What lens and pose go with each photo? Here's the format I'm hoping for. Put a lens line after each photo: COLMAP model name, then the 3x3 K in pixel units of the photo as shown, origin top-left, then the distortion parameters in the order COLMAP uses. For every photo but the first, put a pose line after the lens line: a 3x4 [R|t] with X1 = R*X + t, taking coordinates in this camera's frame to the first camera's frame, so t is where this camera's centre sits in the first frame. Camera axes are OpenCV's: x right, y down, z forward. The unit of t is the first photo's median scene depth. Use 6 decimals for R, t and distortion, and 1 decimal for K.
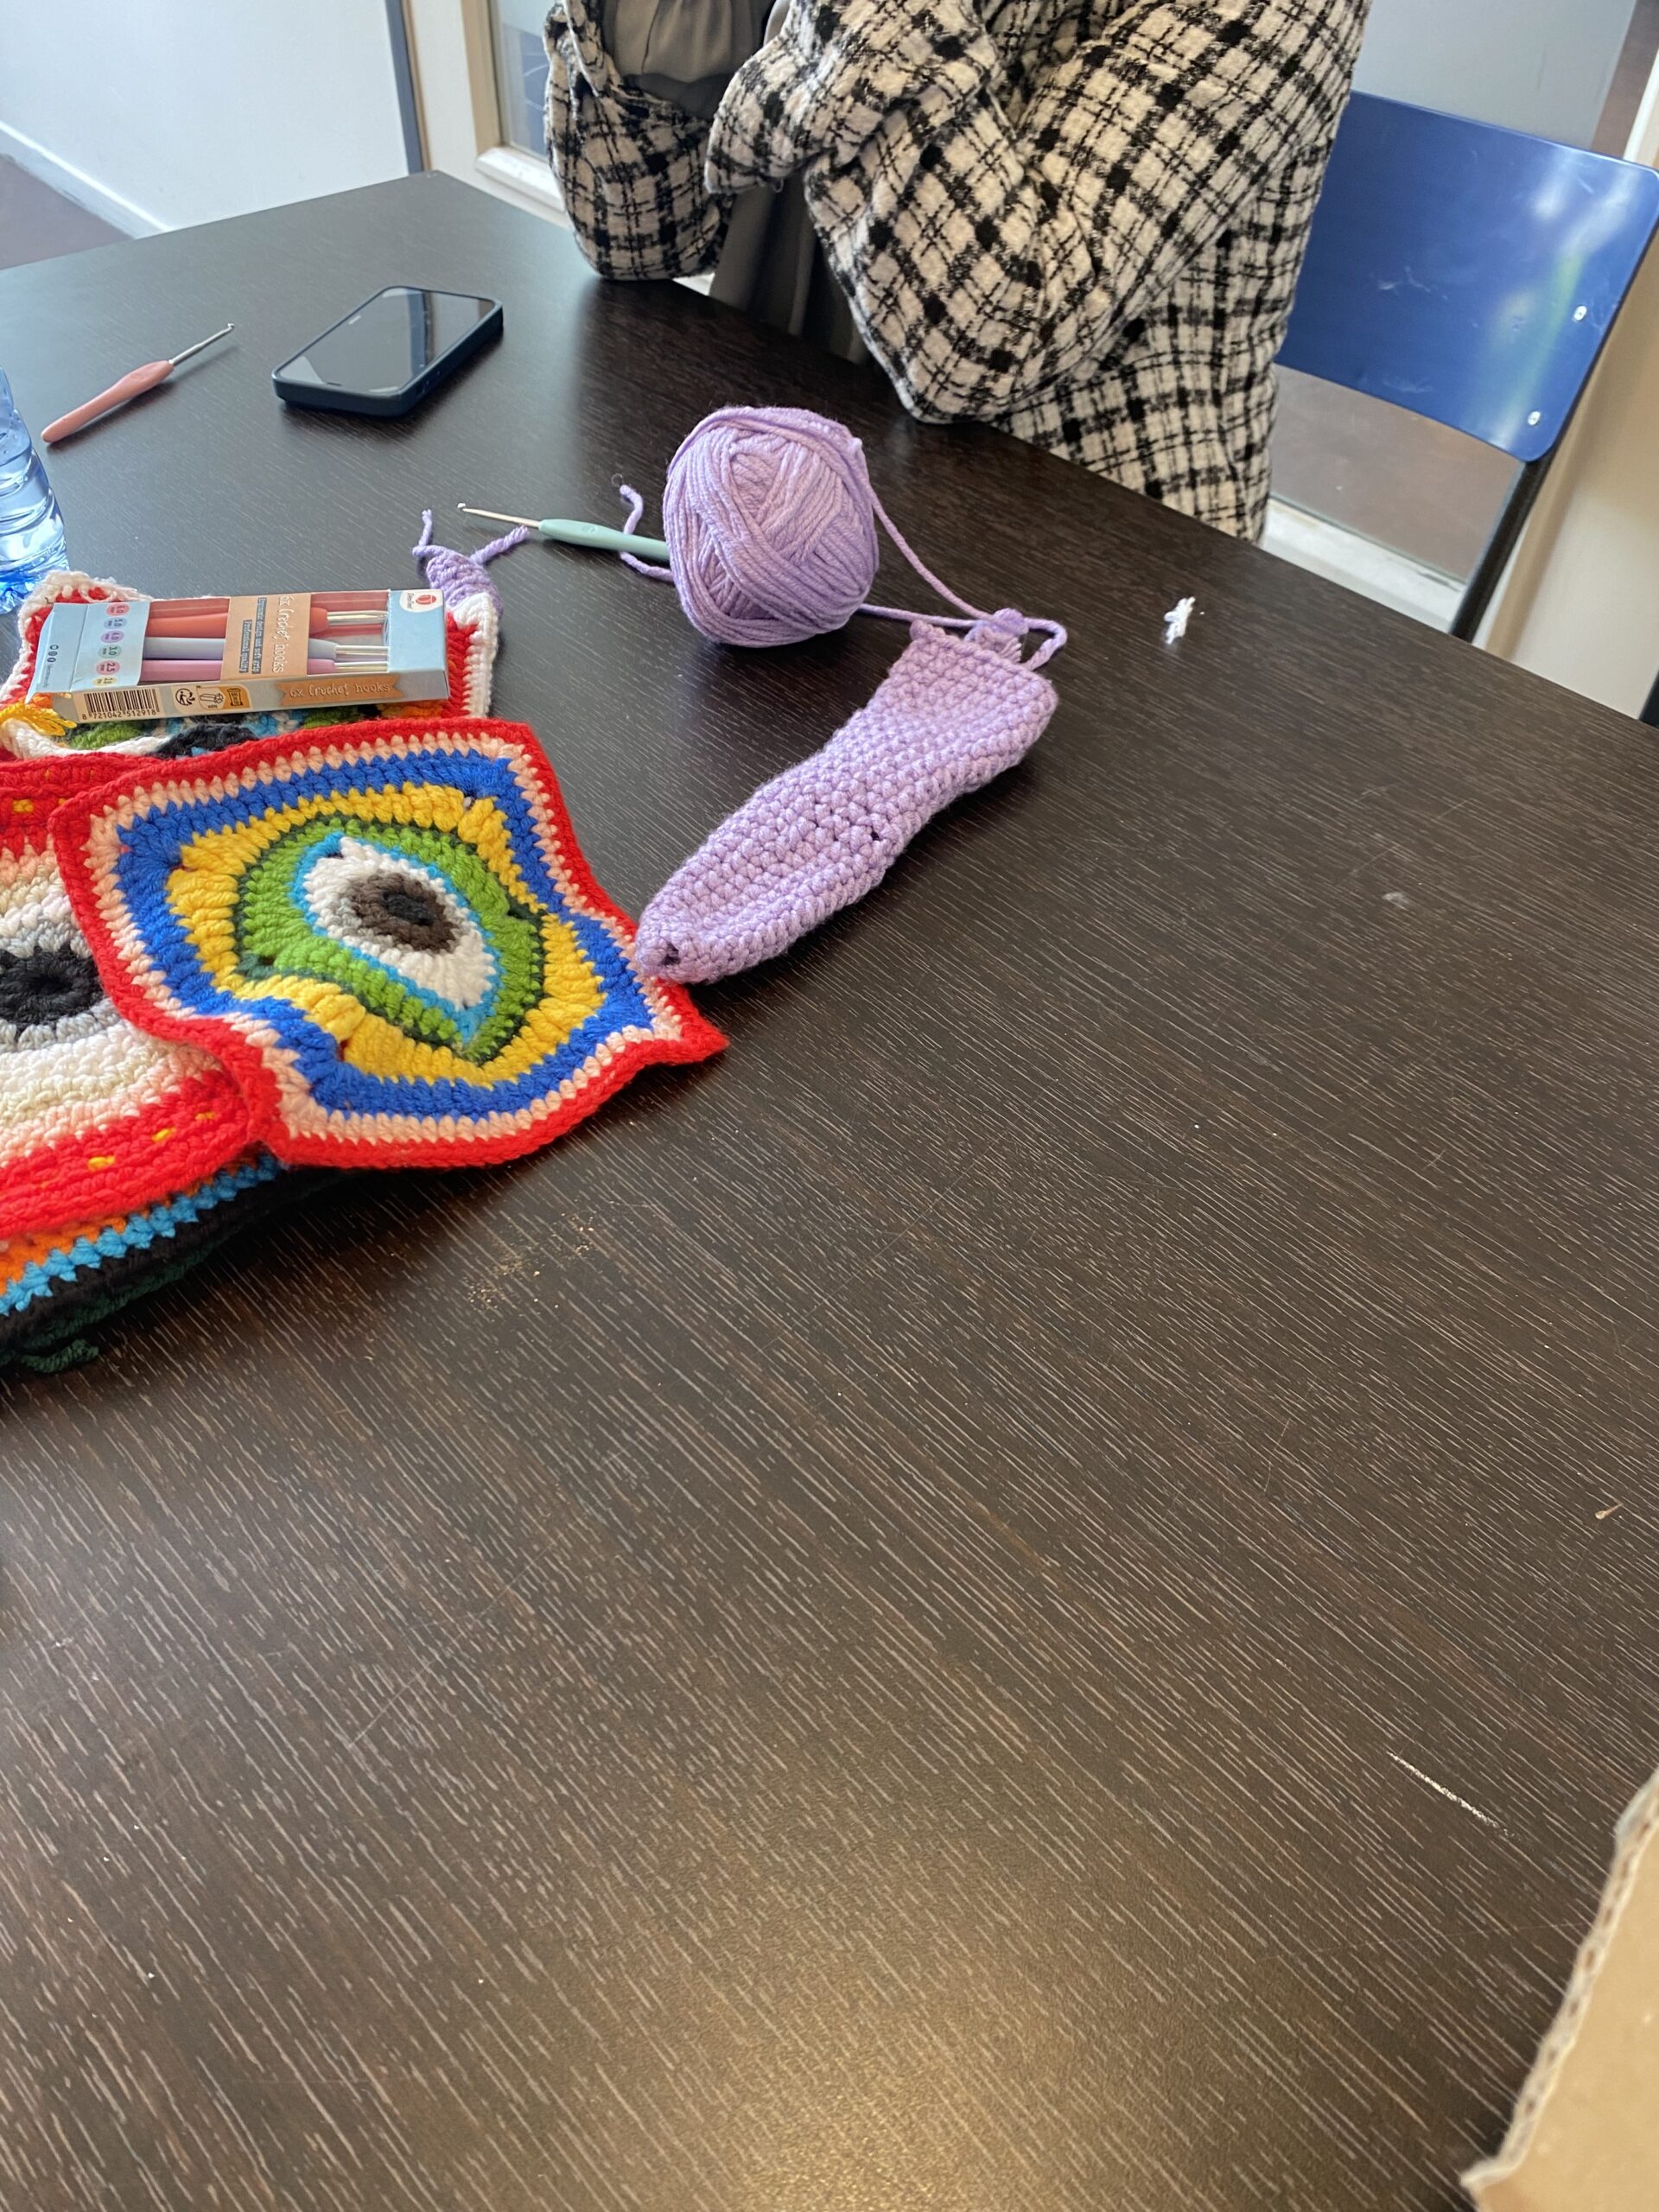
lens RADIAL K [[1659.2, 0, 843.4], [0, 1659.2, 1101.4], [0, 0, 1]] dist [0.062374, -0.084781]
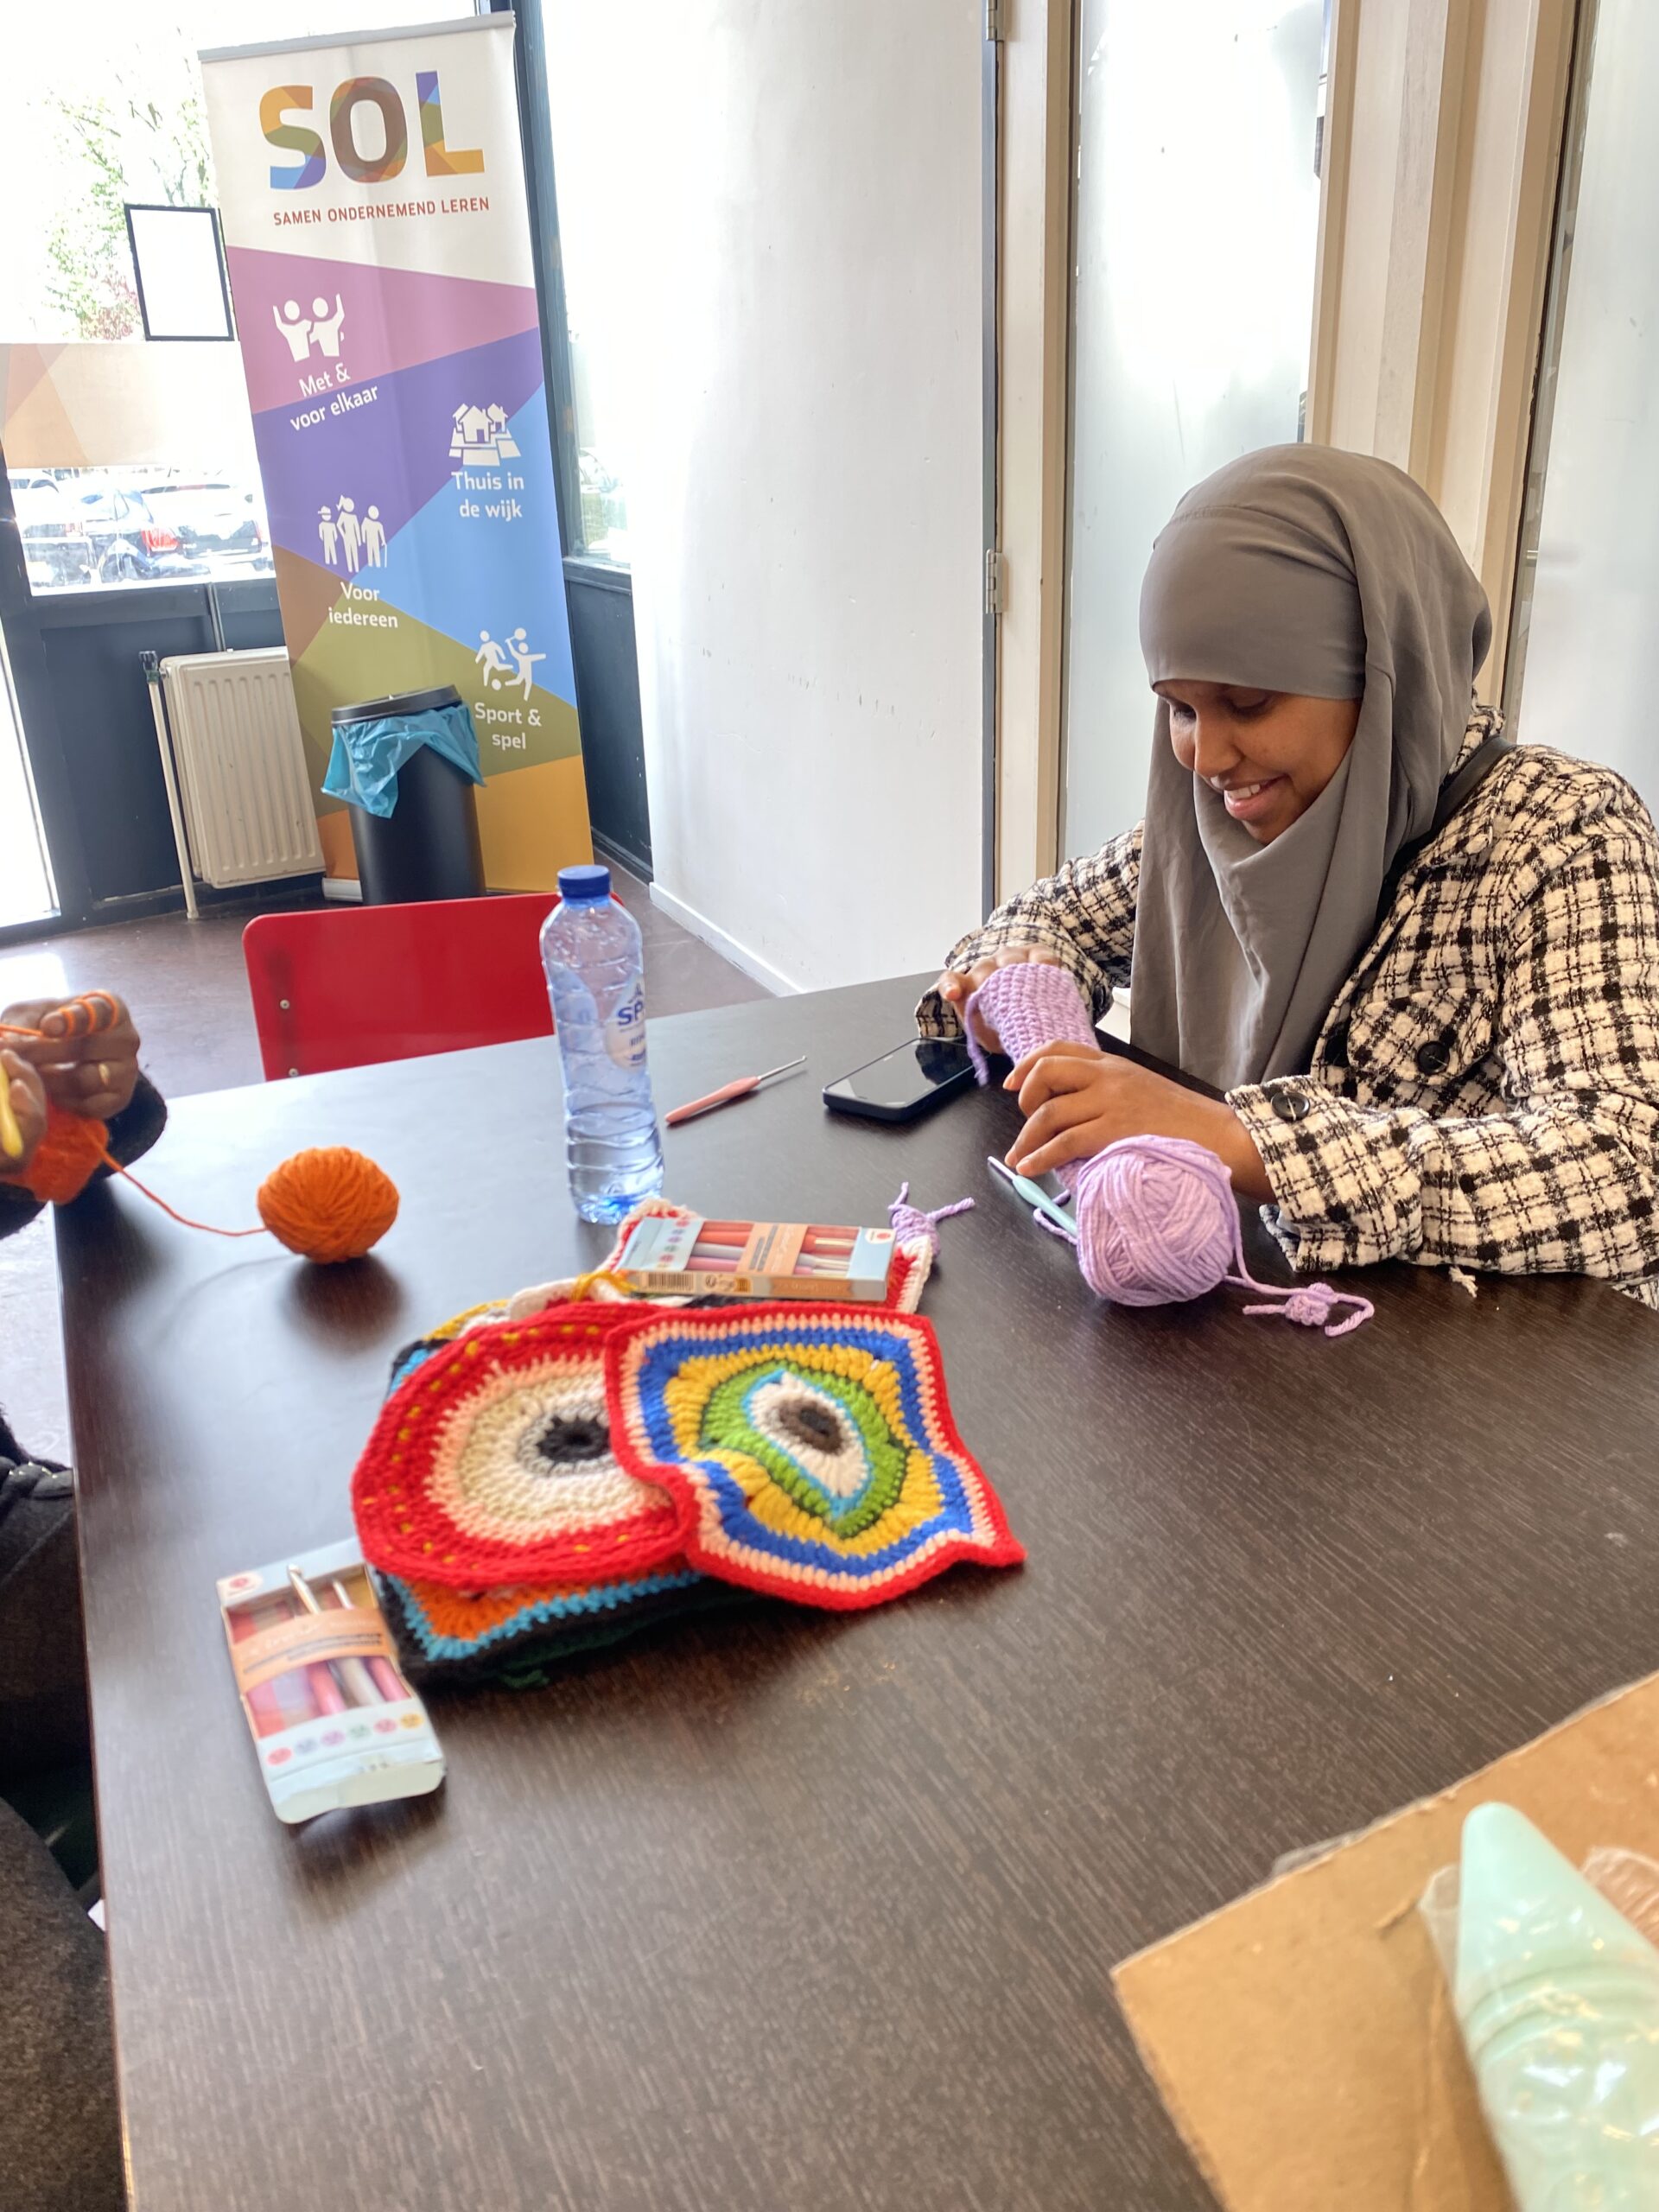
lens RADIAL K [[1674.1, 0, 830.1], [0, 1674.1, 1048.9], [0, 0, 1]] dist [-0.009733, -0.013084]
pose [[0.944660, 0.051364, -0.324005, 0.194982], [-0.187715, 0.894625, -0.405473, 0.173770], [0.269036, 0.443855, 0.854759, -0.355796]]
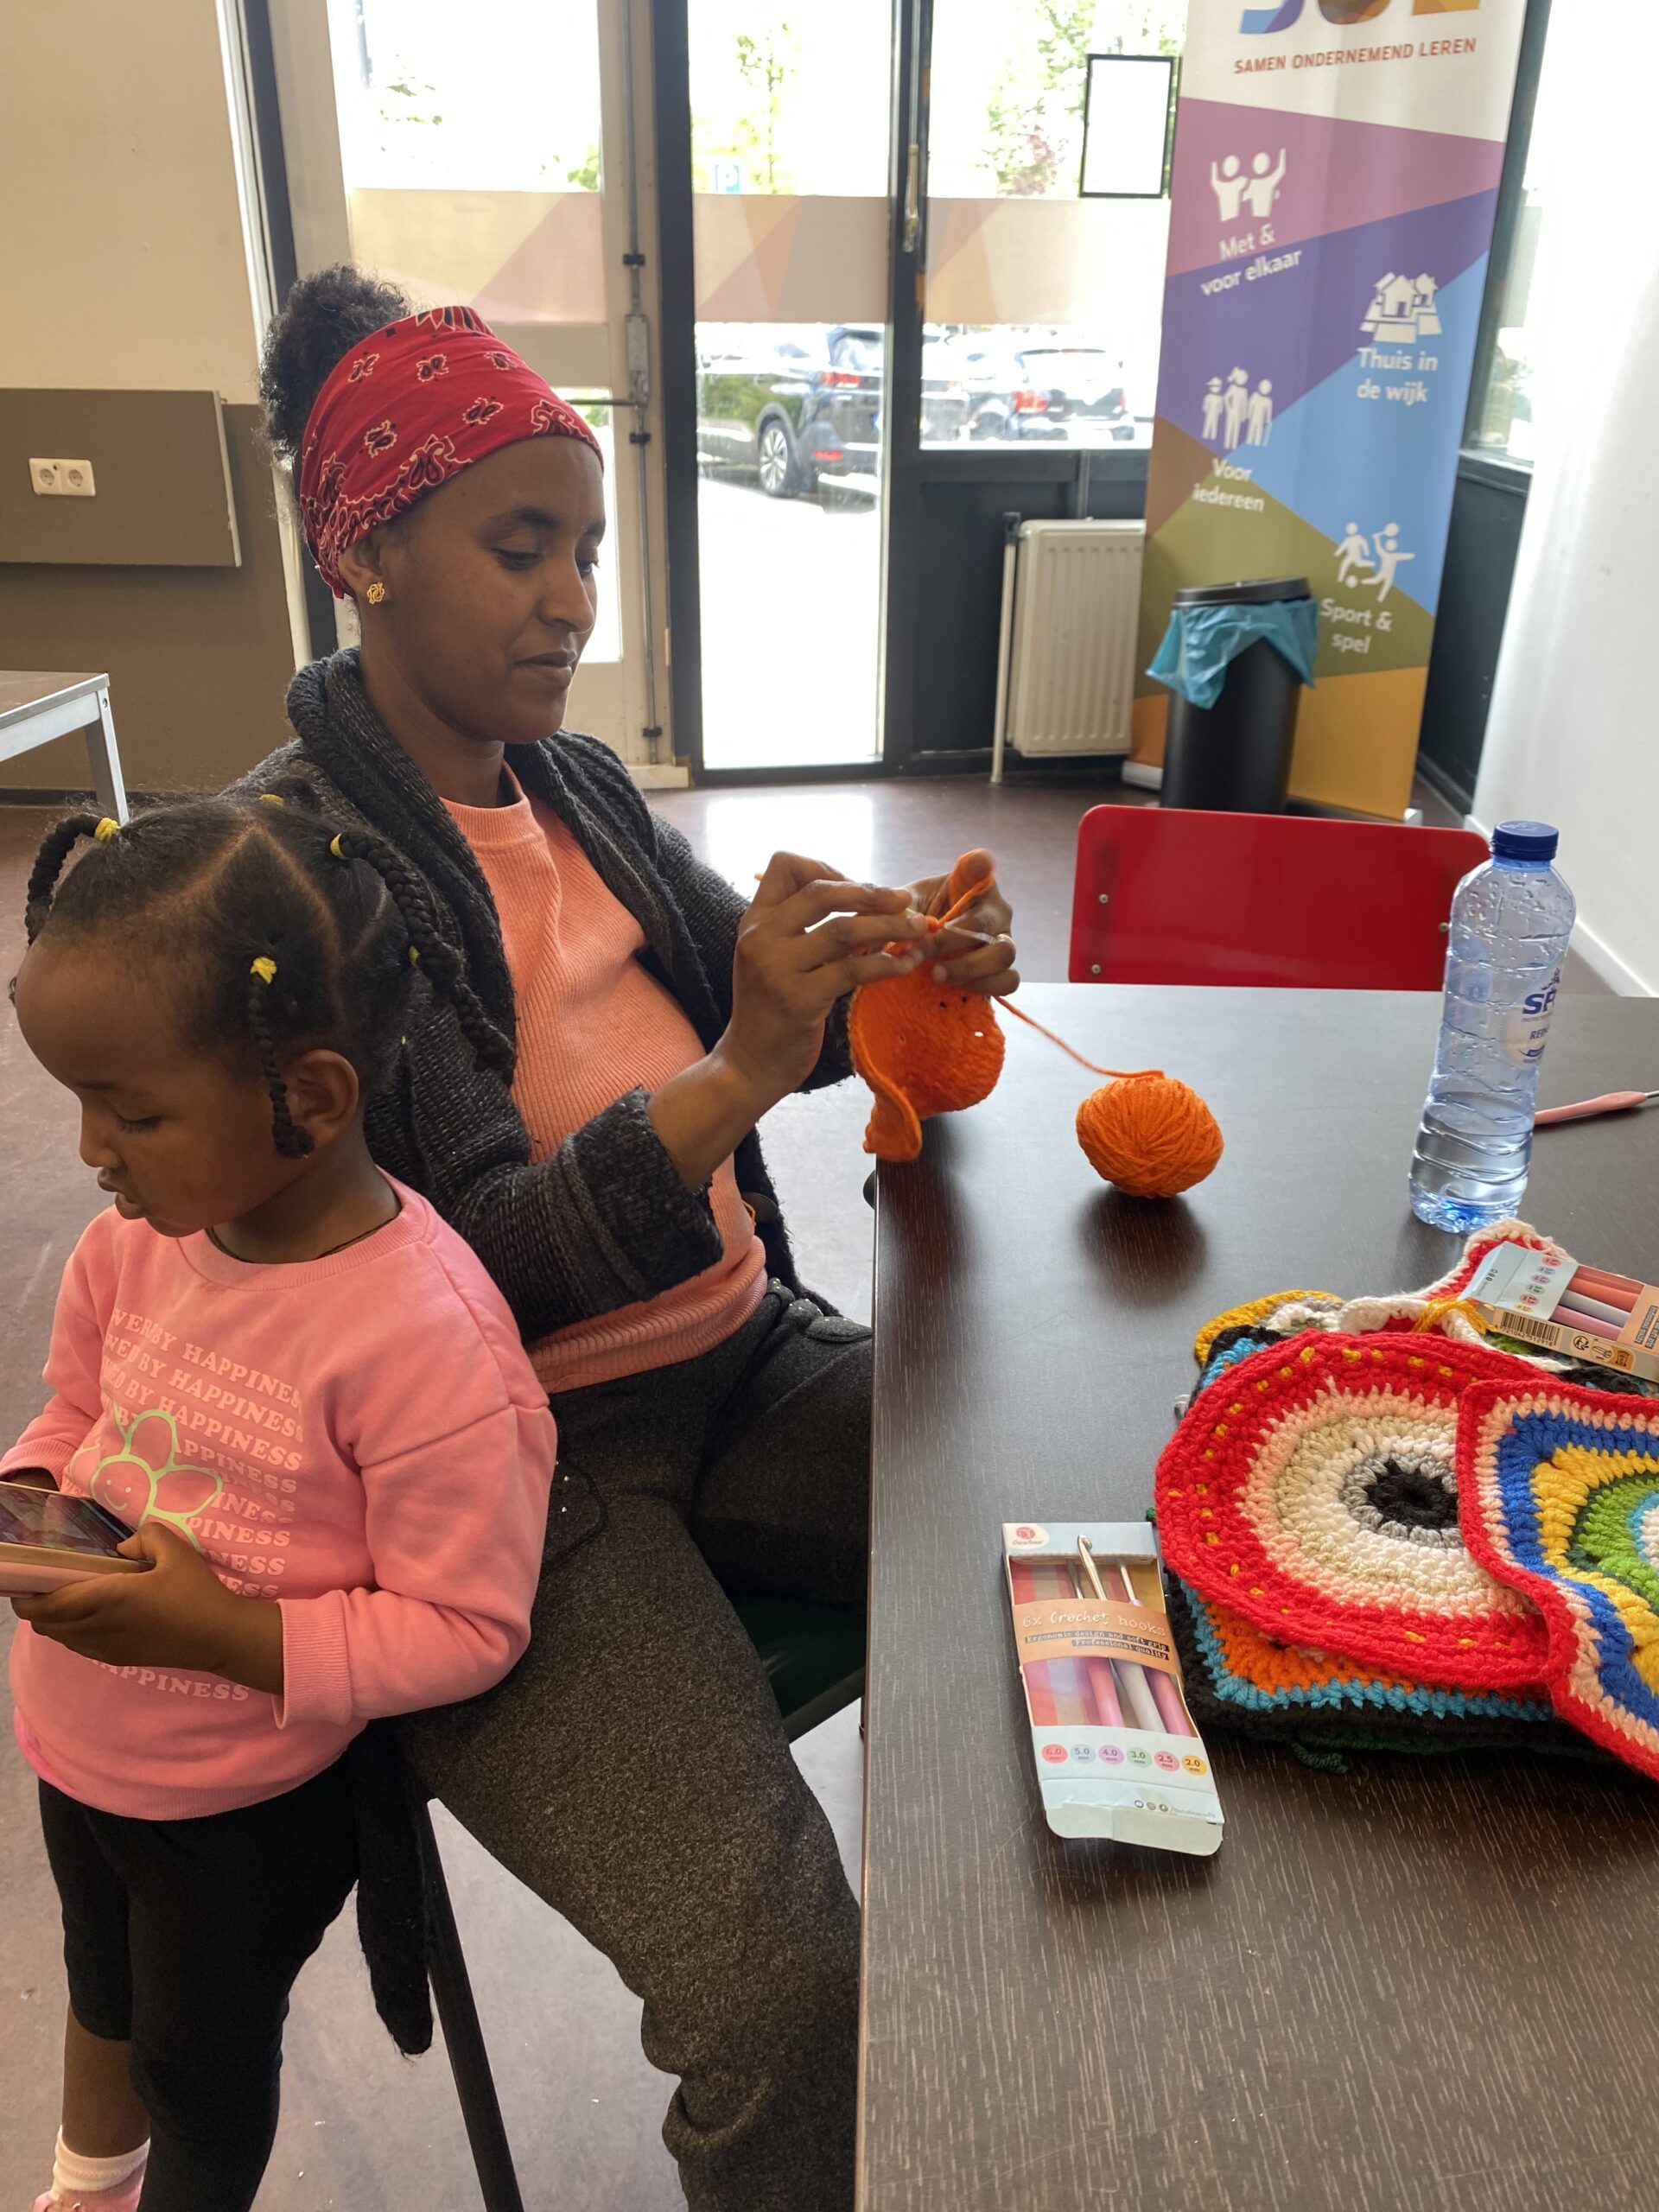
lens RADIAL K [[1667.0, 0, 798.7], [0, 1667.0, 1066.9], [0, 0, 1]] dist [-0.003556, -0.021840]
pose [[0.683900, 0.267898, -0.678610, -0.014391], [-0.509021, 0.841560, -0.180762, 0.121095], [0.522665, 0.469050, 0.711908, -0.315827]]
